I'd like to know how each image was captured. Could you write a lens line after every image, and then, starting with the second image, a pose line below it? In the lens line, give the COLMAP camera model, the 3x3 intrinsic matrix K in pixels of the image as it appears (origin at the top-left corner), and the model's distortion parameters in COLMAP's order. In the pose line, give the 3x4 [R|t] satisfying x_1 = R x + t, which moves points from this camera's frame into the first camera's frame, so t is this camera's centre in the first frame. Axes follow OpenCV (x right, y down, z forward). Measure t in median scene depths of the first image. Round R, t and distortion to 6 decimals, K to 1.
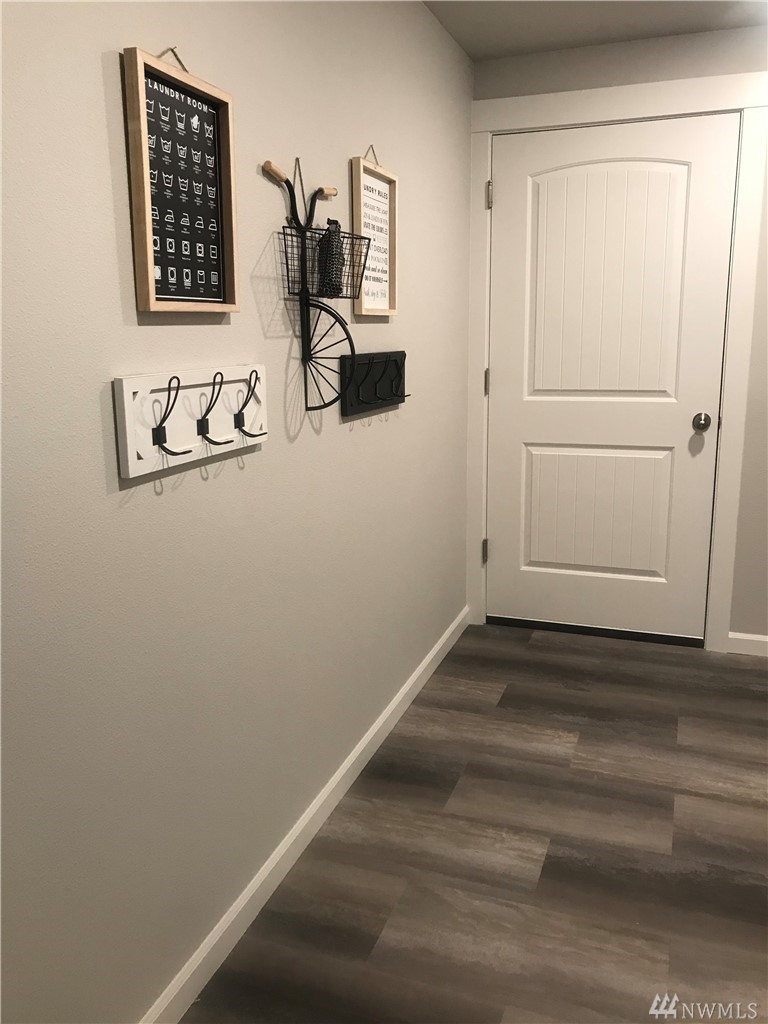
lens RADIAL K [[841.5, 0, 386.9], [0, 841.5, 509.2], [0, 0, 1]] dist [0.042334, -0.051607]
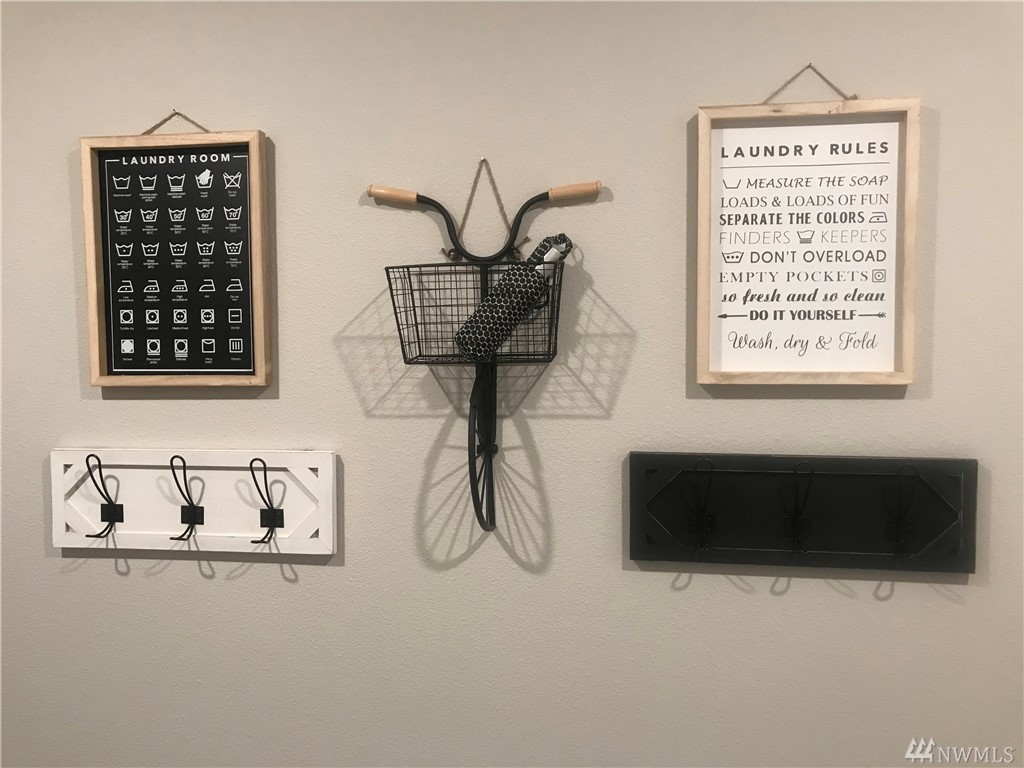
lens RADIAL K [[841.5, 0, 513.4], [0, 841.5, 388.0], [0, 0, 1]] dist [0.042334, -0.051607]
pose [[0.199804, 0.061179, -0.977924, 0.485455], [-0.203272, 0.978924, 0.019710, -0.218990], [0.958519, 0.194846, 0.208029, 0.788638]]
